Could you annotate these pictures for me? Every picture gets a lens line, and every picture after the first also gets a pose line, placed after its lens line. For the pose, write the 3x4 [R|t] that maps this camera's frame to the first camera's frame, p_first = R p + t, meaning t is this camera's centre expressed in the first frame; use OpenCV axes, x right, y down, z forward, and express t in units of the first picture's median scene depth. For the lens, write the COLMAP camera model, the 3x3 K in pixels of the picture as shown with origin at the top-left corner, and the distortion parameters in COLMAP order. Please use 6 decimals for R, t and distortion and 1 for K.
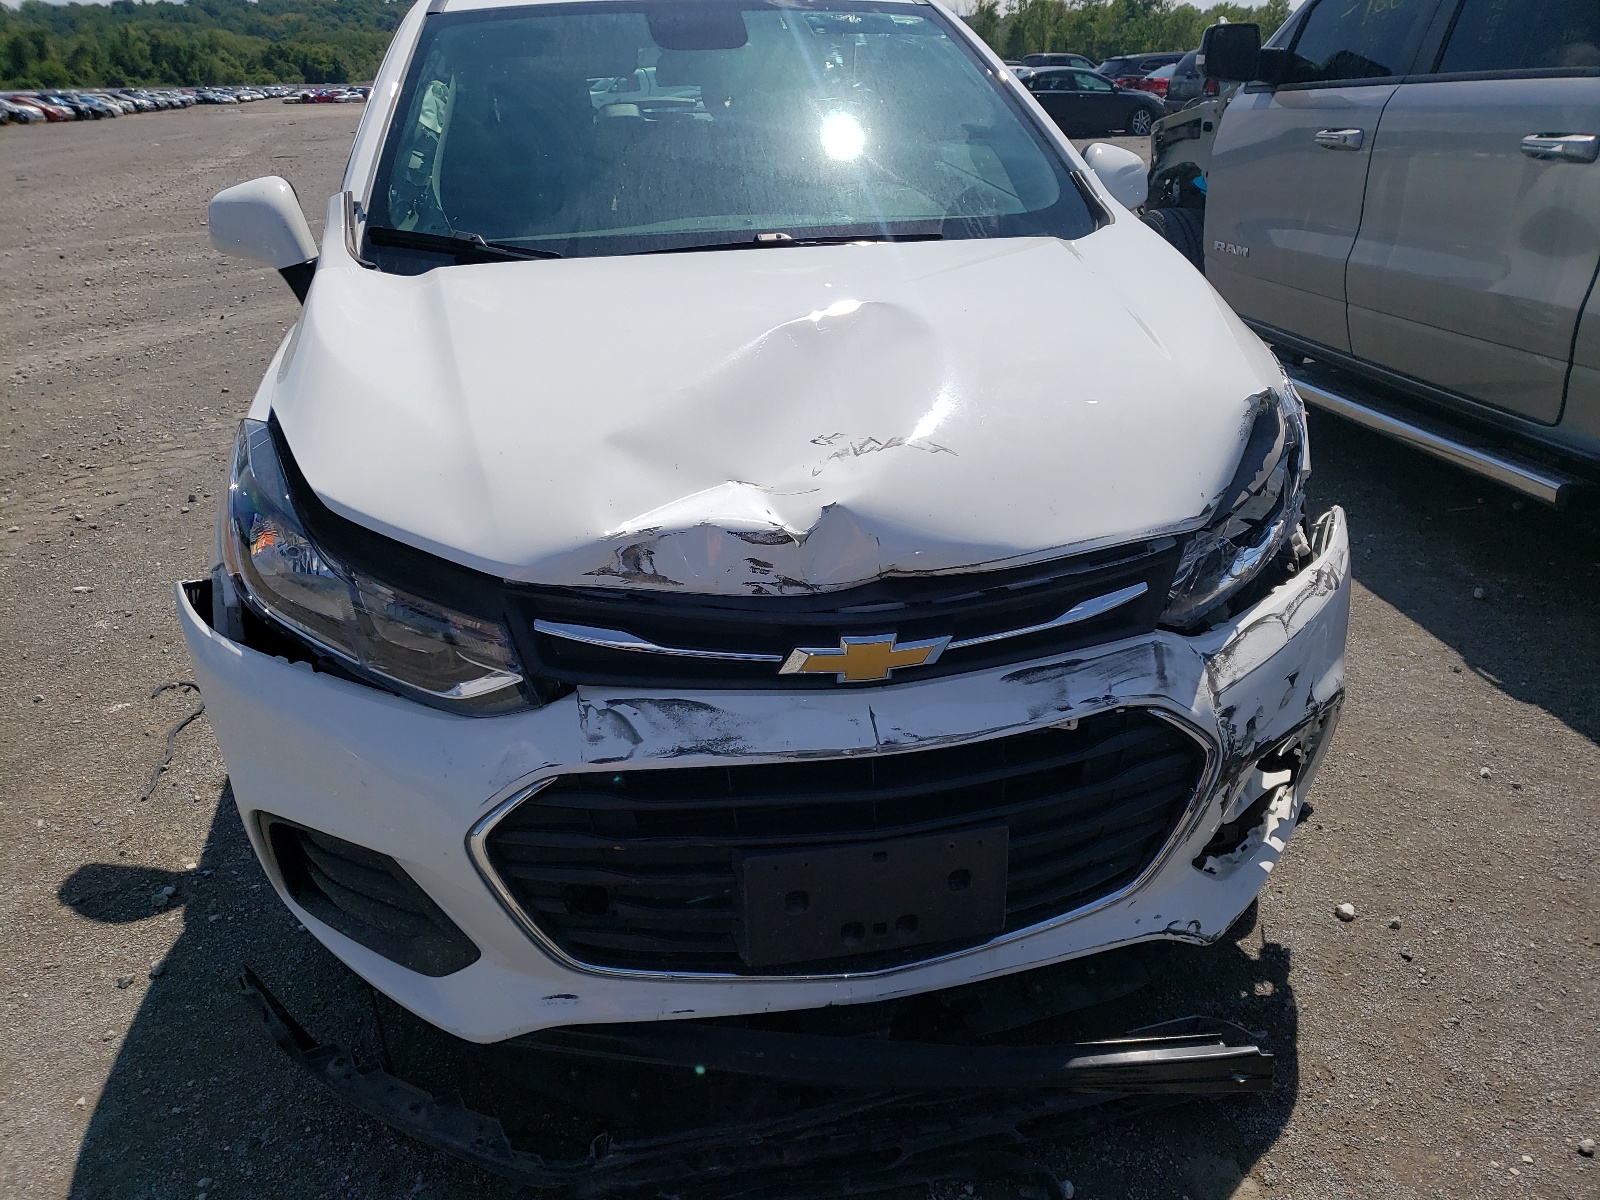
lens RADIAL K [[1277.4, 0, 800.0], [0, 1277.4, 600.0], [0, 0, 1]] dist [0.096487, -0.098691]
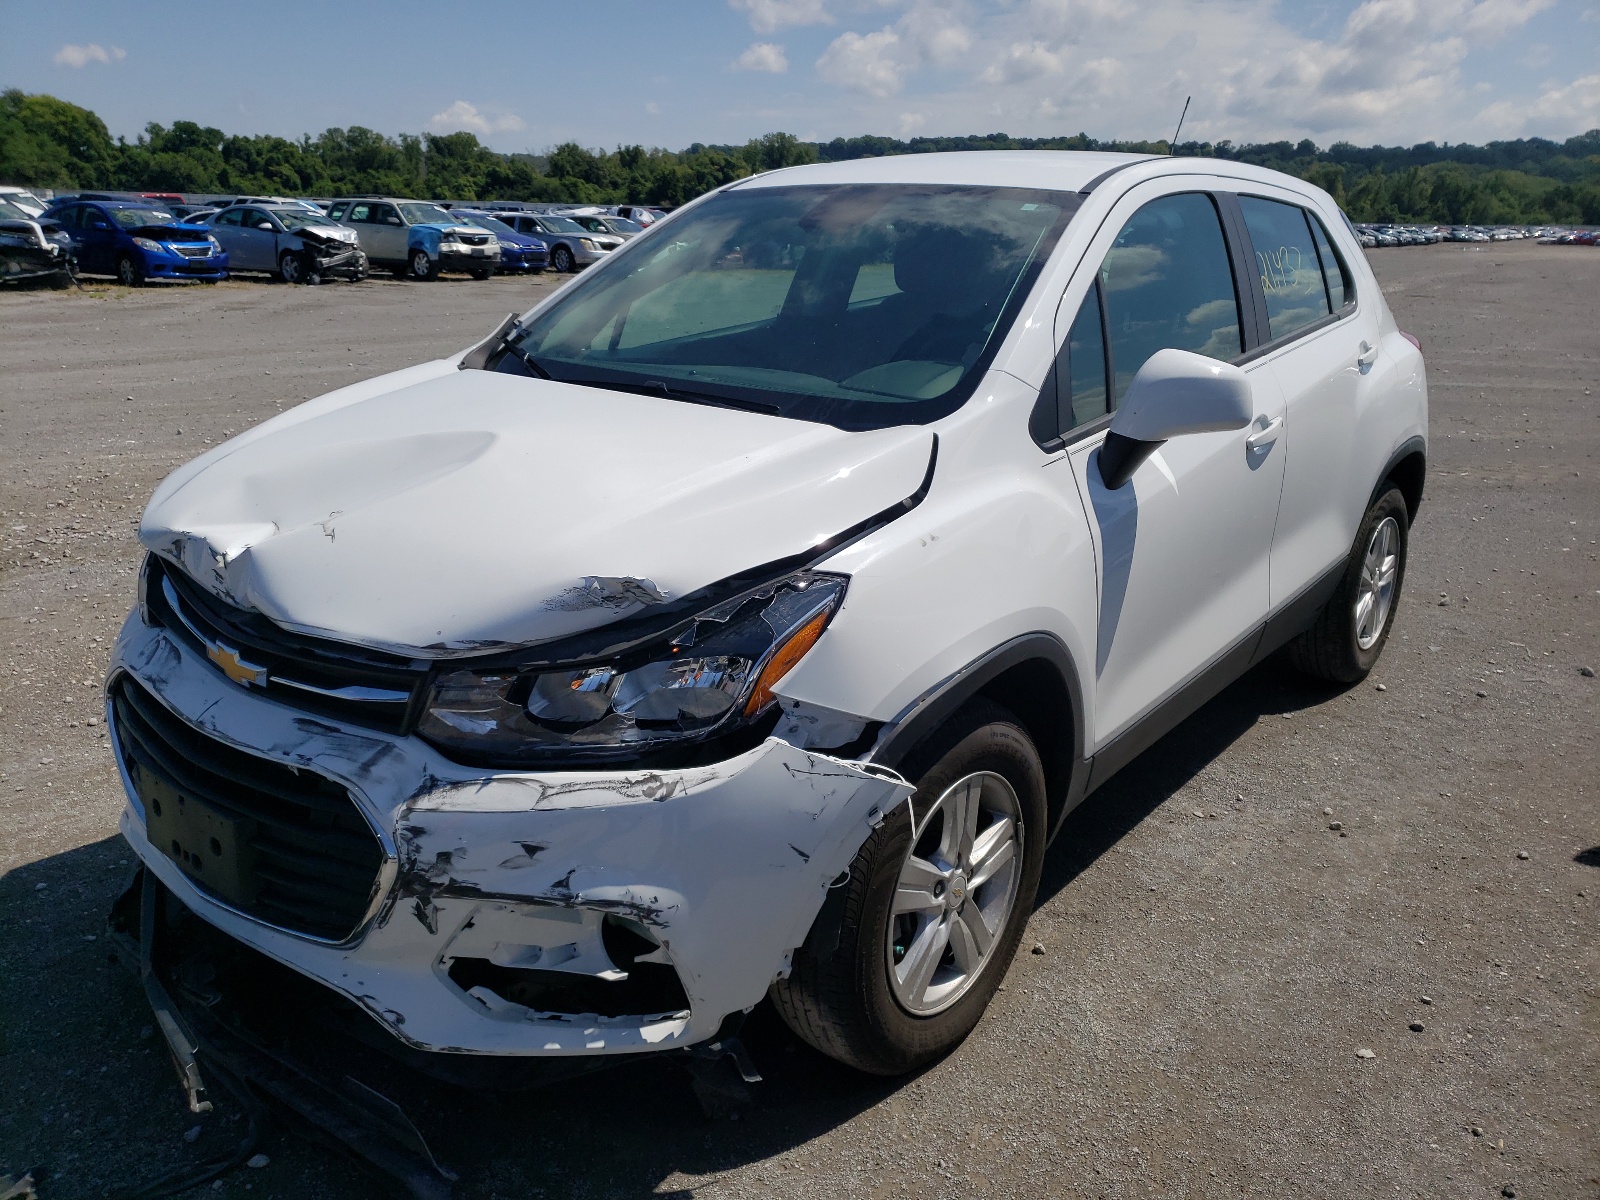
lens RADIAL K [[1277.4, 0, 800.0], [0, 1277.4, 600.0], [0, 0, 1]] dist [0.096487, -0.098691]
pose [[0.602427, 0.261813, -0.754013, 1.384401], [-0.329249, 0.942068, 0.064054, -0.293390], [0.727102, 0.209671, 0.653729, 0.504597]]
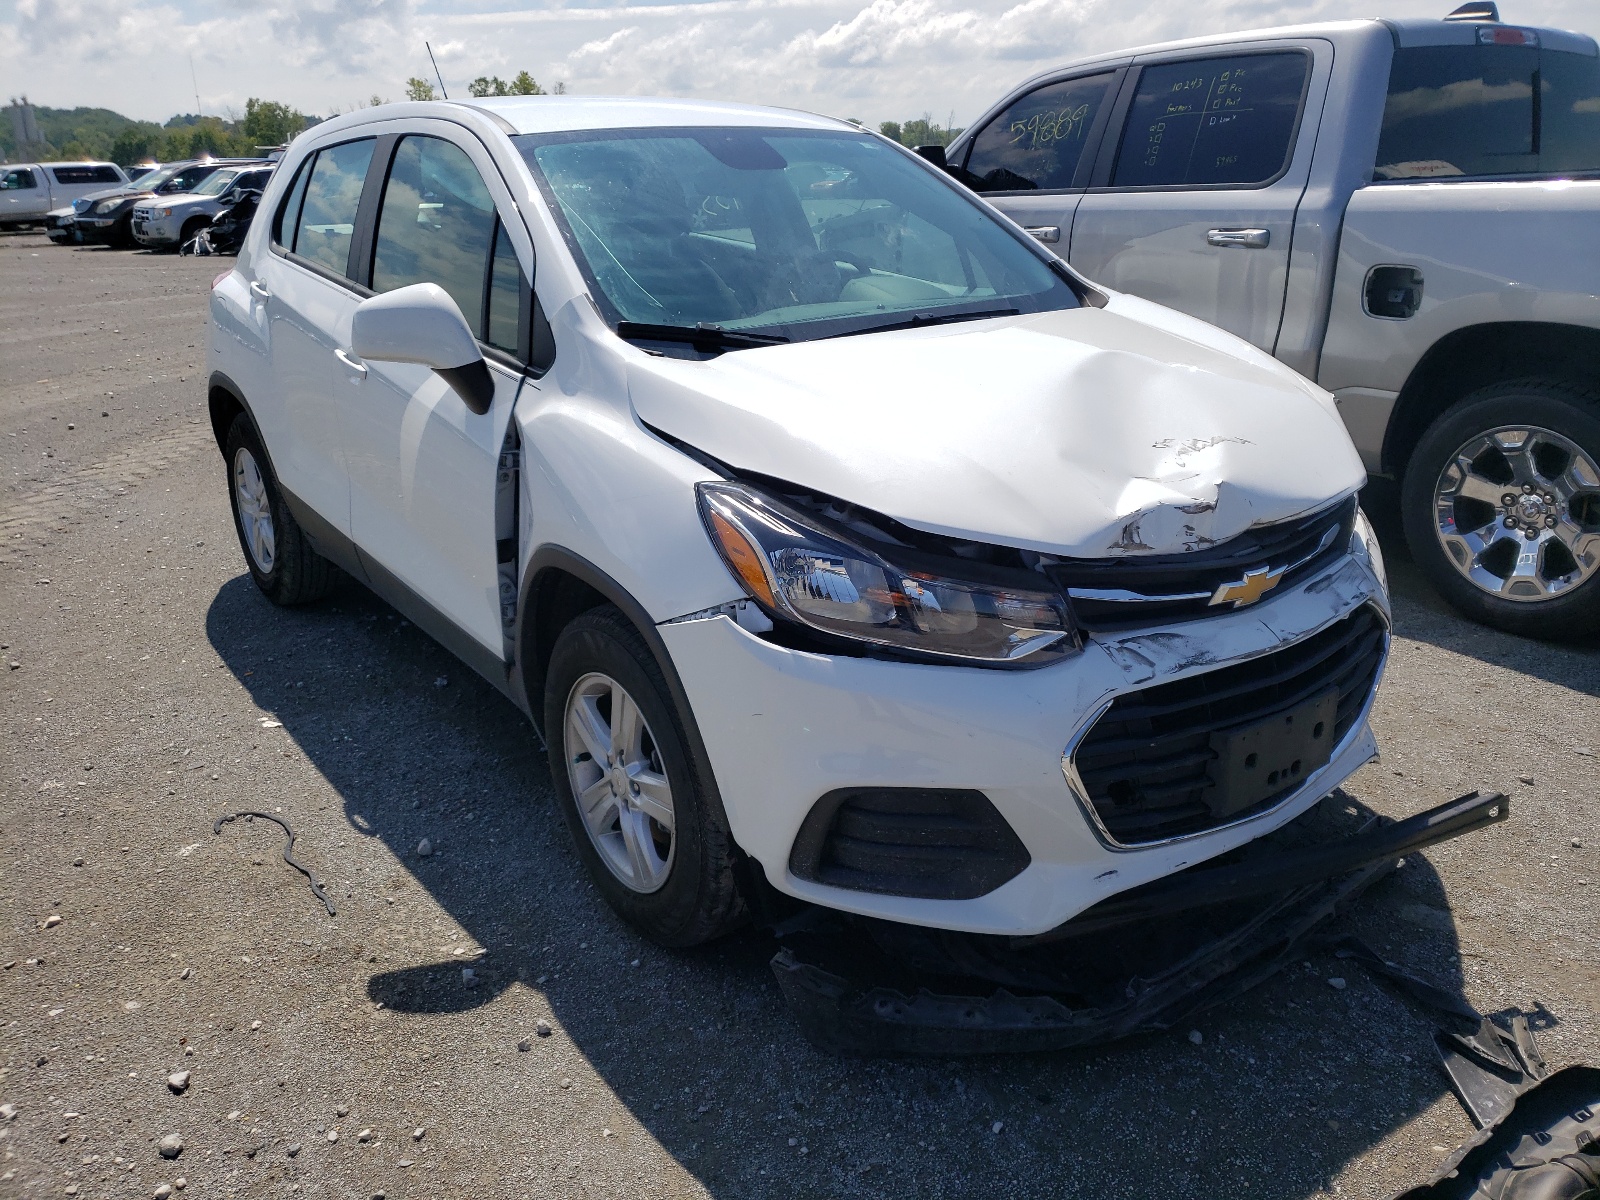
lens RADIAL K [[1277.4, 0, 800.0], [0, 1277.4, 600.0], [0, 0, 1]] dist [0.096487, -0.098691]
pose [[0.897345, -0.138179, 0.419141, -0.968266], [0.168276, 0.985100, -0.035506, 0.025687], [-0.407990, 0.102392, 0.907227, -0.095435]]
